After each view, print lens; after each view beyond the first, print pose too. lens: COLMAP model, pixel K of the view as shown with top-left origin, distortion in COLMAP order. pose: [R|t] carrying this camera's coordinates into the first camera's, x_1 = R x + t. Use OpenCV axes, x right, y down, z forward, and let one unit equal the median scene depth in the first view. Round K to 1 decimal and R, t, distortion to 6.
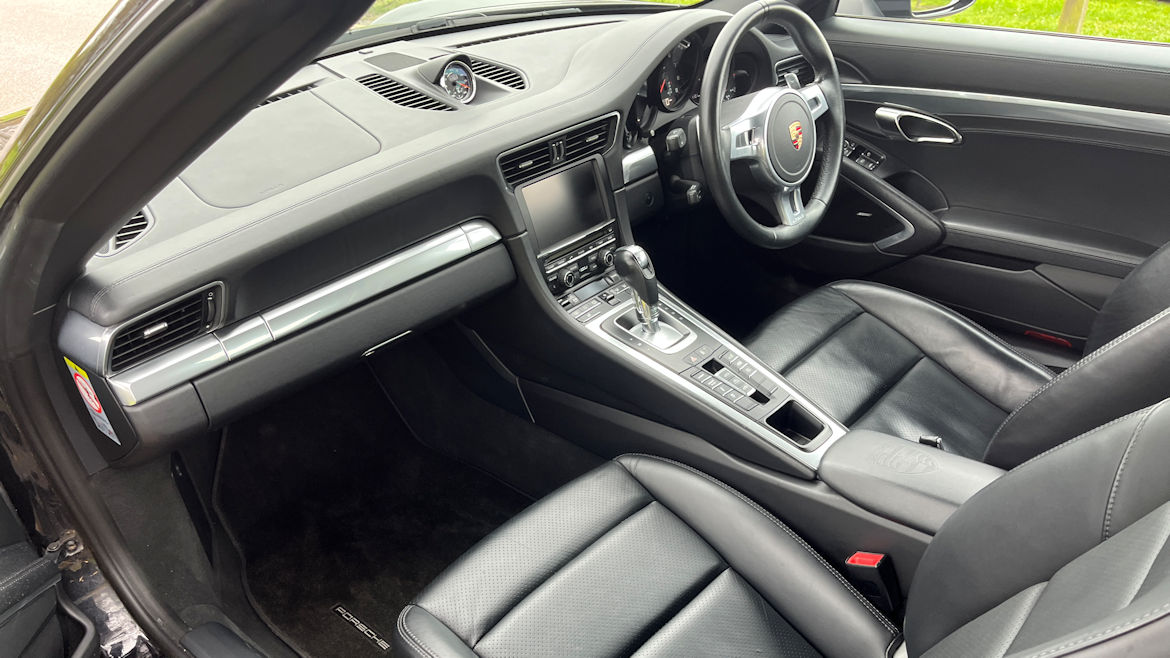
lens RADIAL K [[883.1, 0, 586.1], [0, 883.1, 413.2], [0, 0, 1]] dist [0.034412, 0.001604]
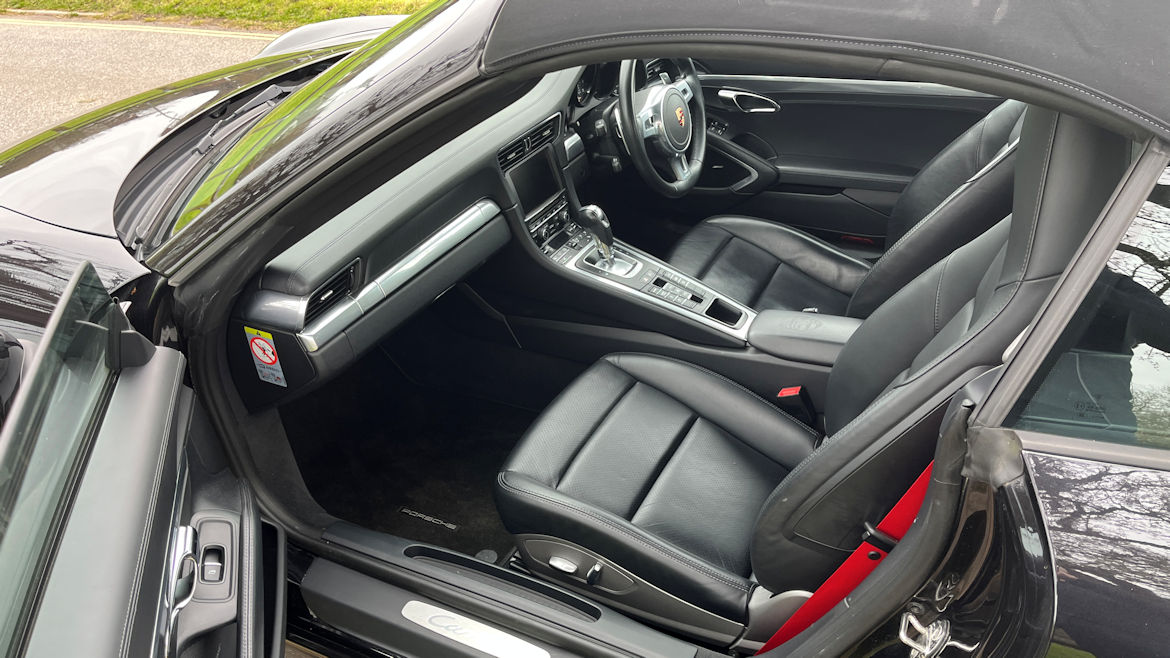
lens RADIAL K [[889.7, 0, 585.0], [0, 889.7, 329.0], [0, 0, 1]] dist [0.067328, -0.142852]
pose [[0.964526, -0.141376, 0.222942, -0.281736], [0.154279, 0.987156, -0.041473, 0.057180], [-0.214215, 0.074397, 0.973949, -0.334790]]
